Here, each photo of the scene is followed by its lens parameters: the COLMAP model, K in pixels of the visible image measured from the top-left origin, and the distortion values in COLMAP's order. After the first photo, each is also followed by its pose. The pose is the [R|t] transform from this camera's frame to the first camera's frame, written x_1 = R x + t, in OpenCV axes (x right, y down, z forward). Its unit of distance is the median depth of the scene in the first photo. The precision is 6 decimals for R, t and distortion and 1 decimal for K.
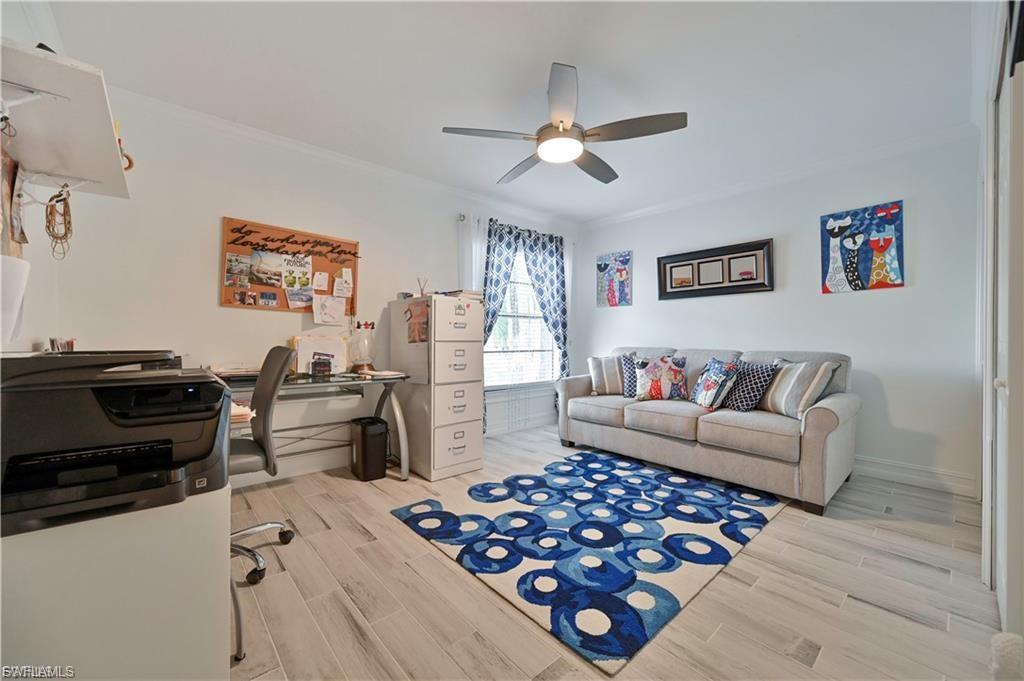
lens RADIAL K [[402.7, 0, 512.0], [0, 402.7, 340.5], [0, 0, 1]] dist [-0.000800, -0.000236]
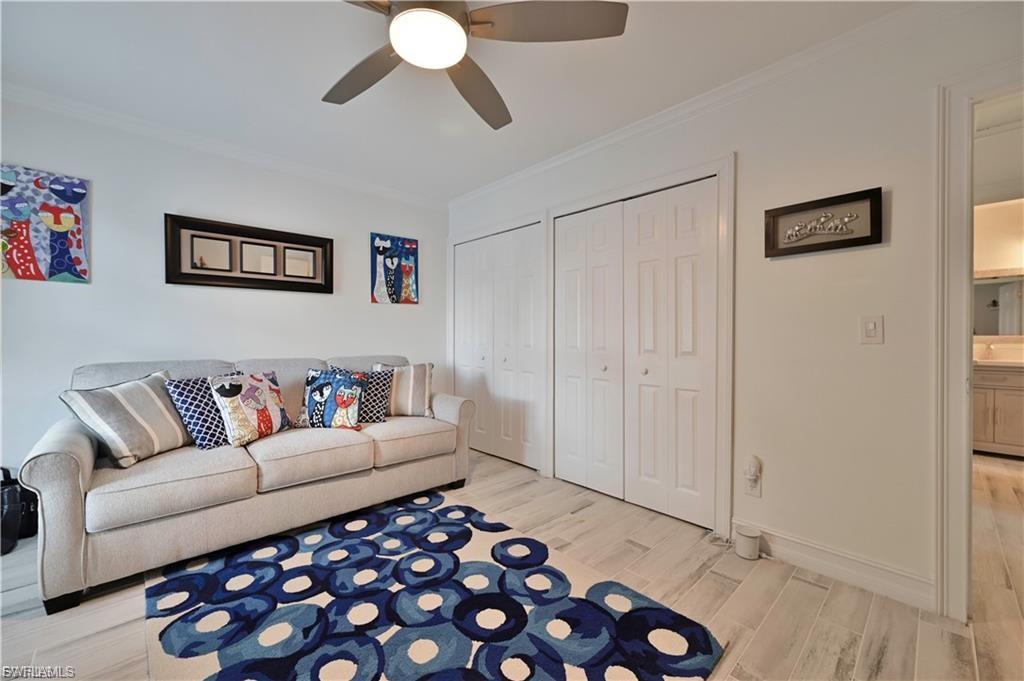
lens RADIAL K [[402.7, 0, 512.0], [0, 402.7, 340.5], [0, 0, 1]] dist [-0.000800, -0.000236]
pose [[-0.030182, -0.012249, 0.999469, -0.391547], [0.003216, 0.999919, 0.012352, -0.027418], [-0.999539, 0.003587, -0.030140, 0.722154]]
